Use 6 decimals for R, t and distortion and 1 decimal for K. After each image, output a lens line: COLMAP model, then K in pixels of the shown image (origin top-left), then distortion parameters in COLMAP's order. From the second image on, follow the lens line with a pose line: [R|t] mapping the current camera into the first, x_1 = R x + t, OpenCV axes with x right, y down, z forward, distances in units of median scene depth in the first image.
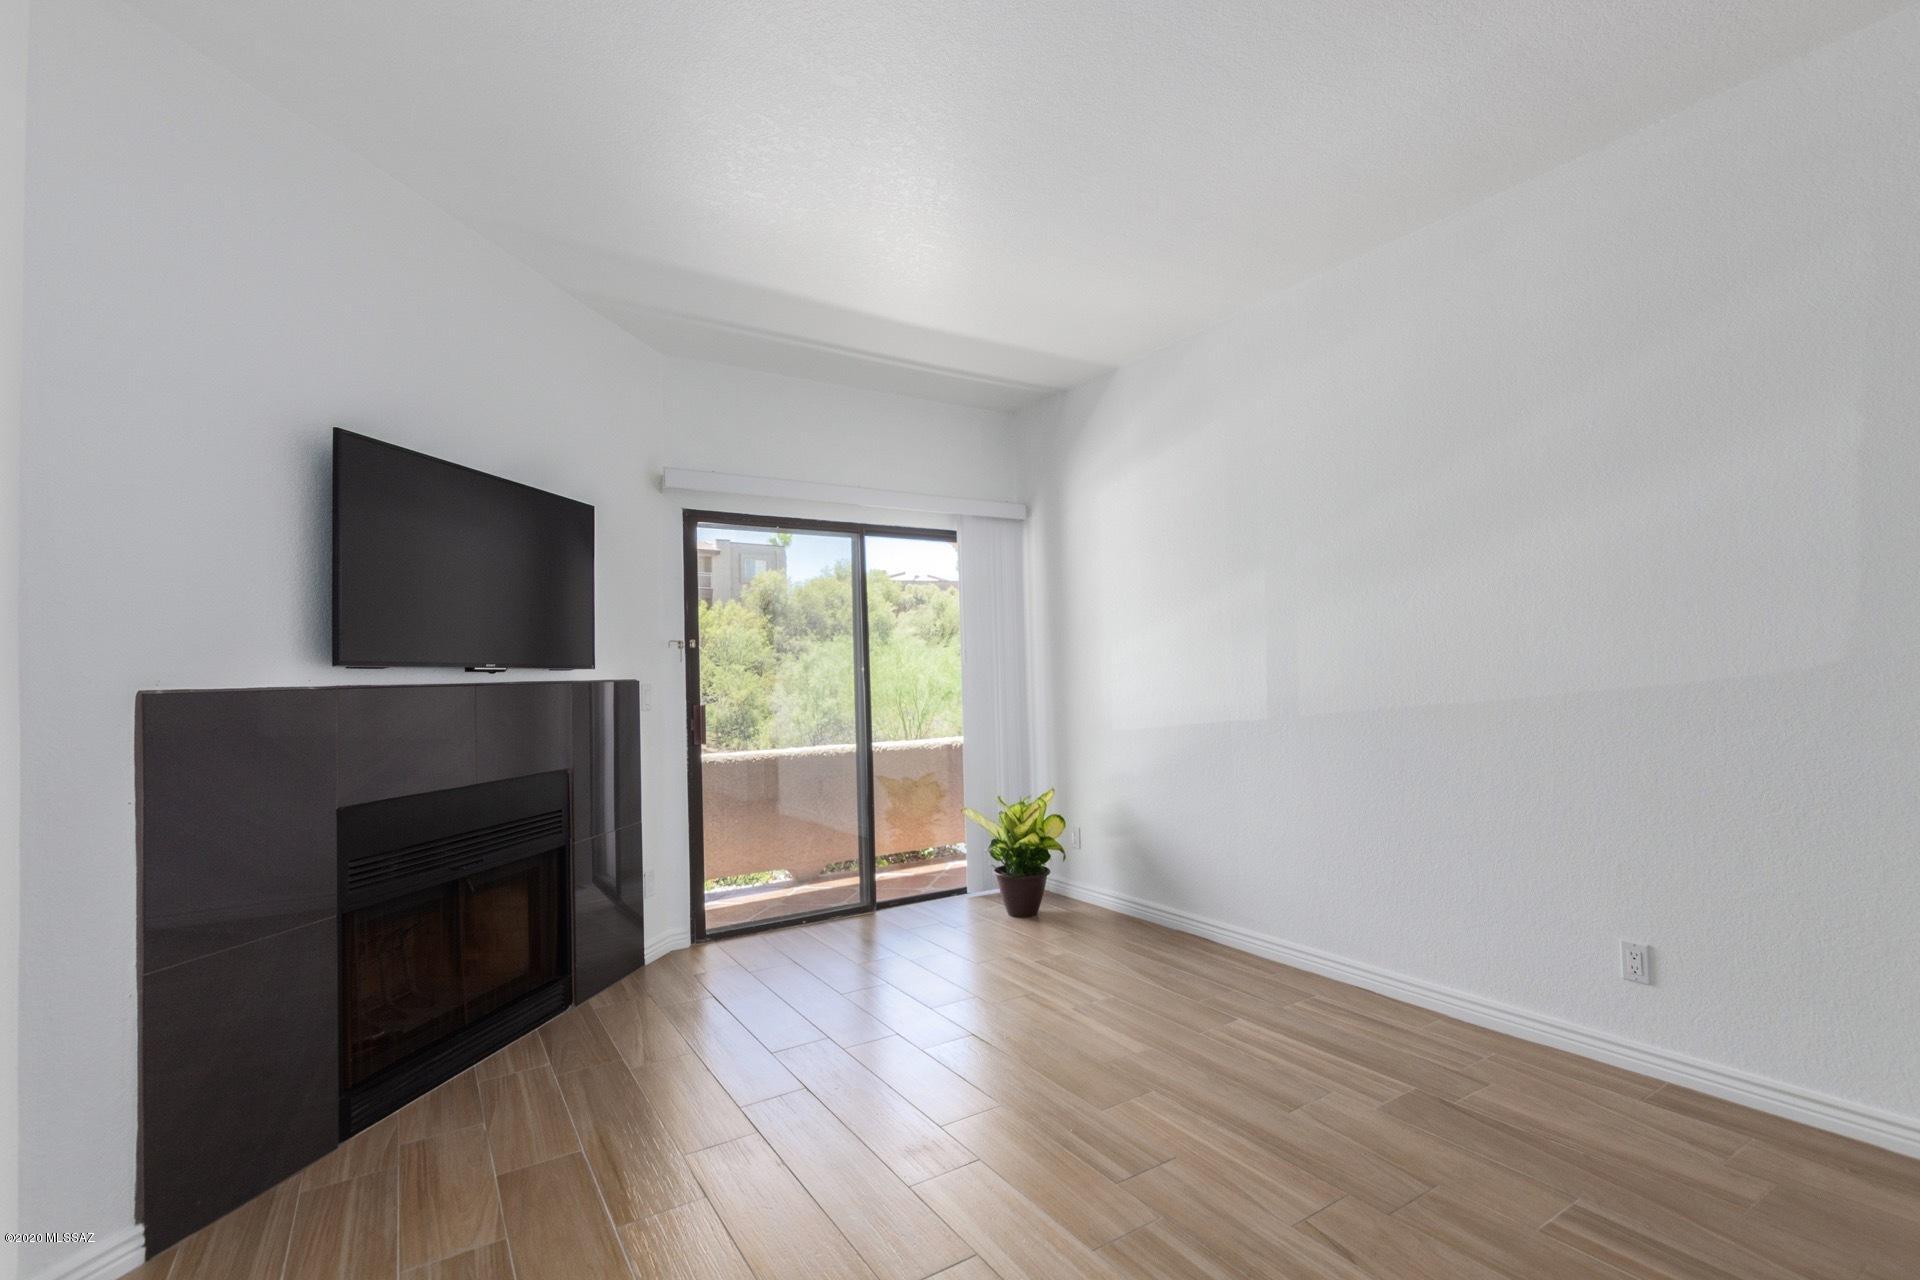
lens RADIAL K [[878.2, 0, 960.2], [0, 878.2, 650.1], [0, 0, 1]] dist [0.000888, 0.000087]
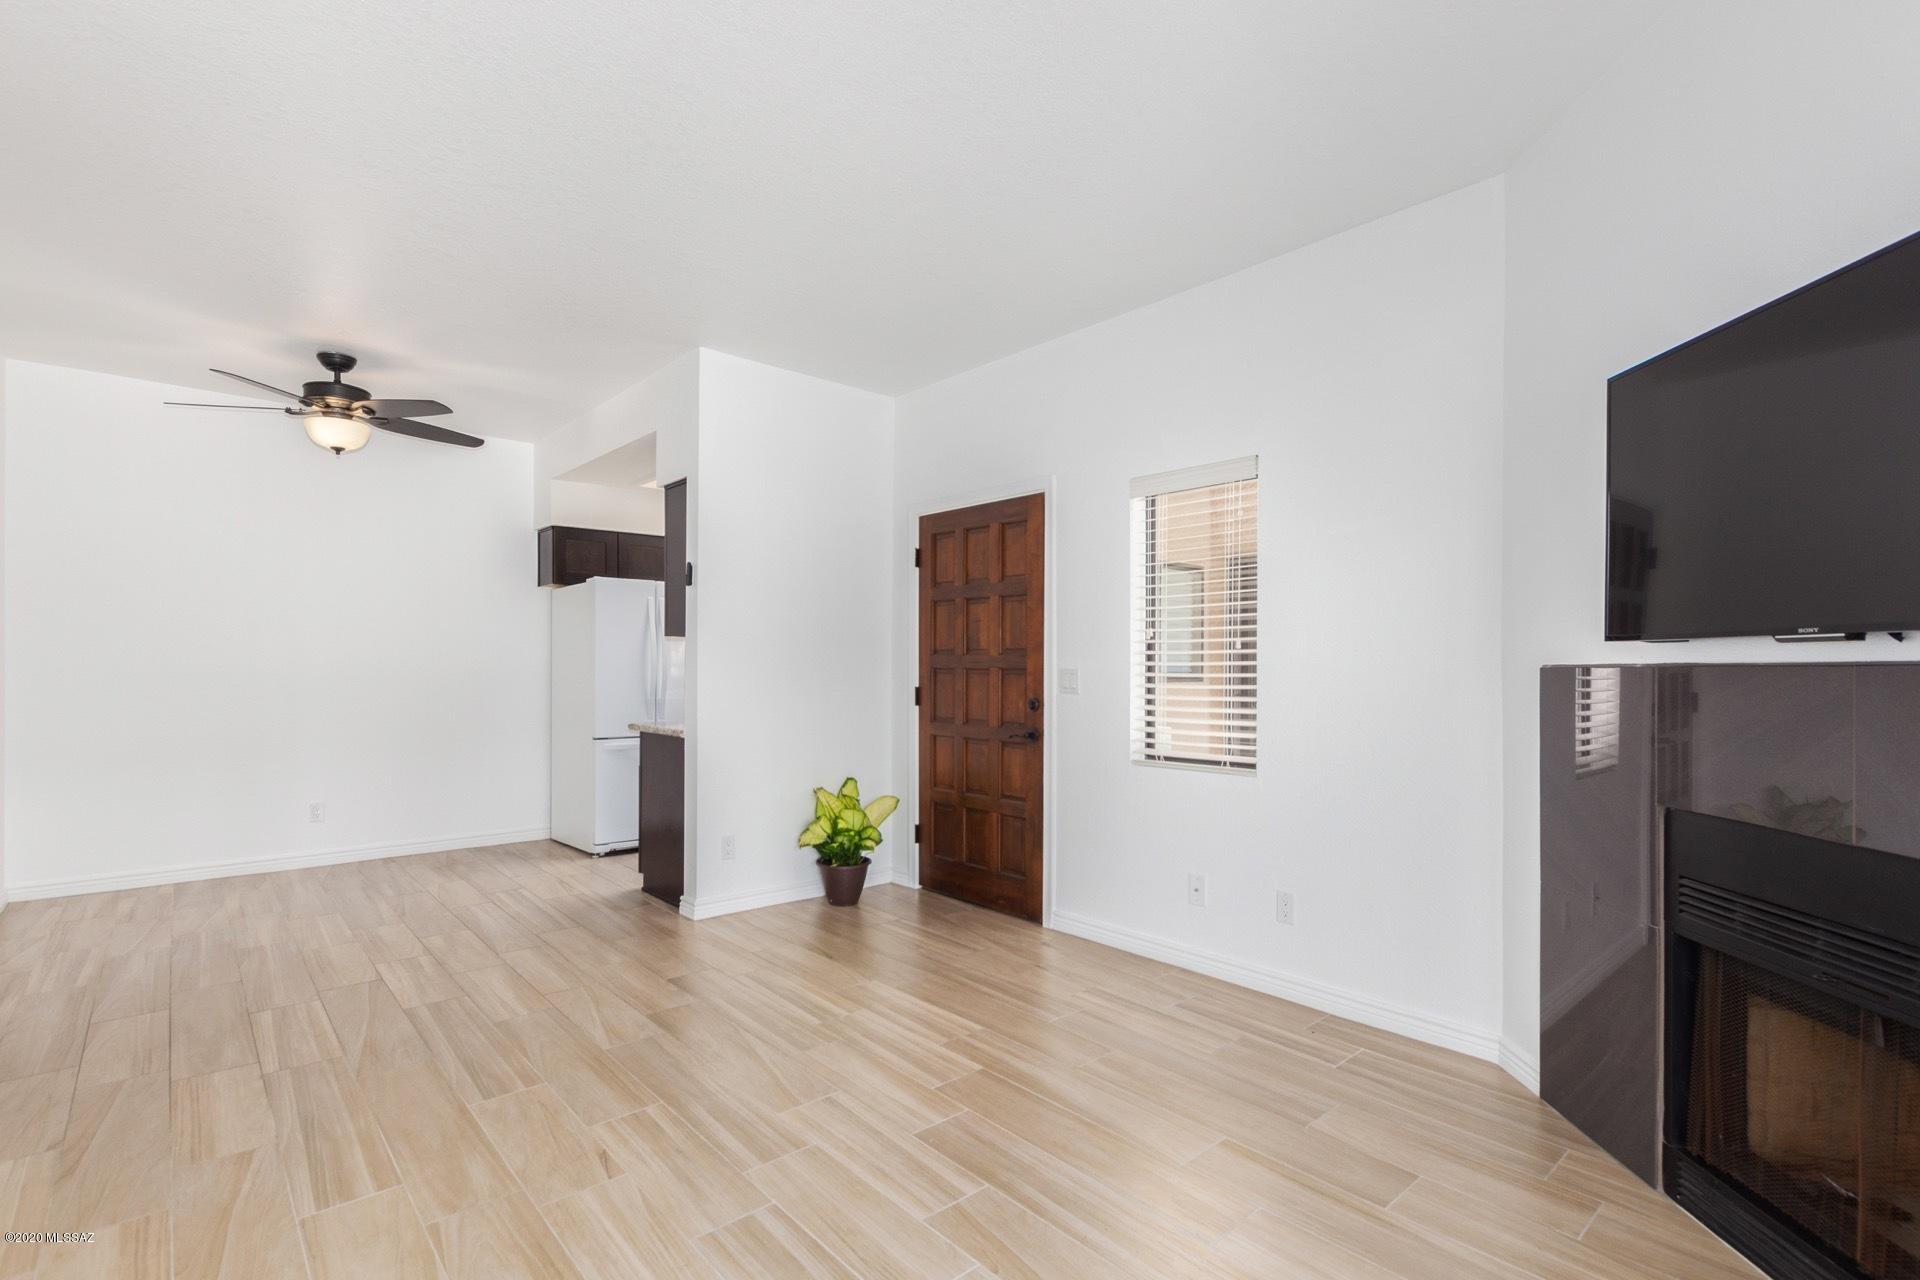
lens RADIAL K [[878.2, 0, 960.2], [0, 878.2, 650.1], [0, 0, 1]] dist [0.000888, 0.000087]
pose [[-0.986582, 0.020668, -0.161952, 0.112935], [0.027843, 0.998723, -0.042158, 0.049651], [0.160874, -0.046101, -0.985898, 1.881263]]
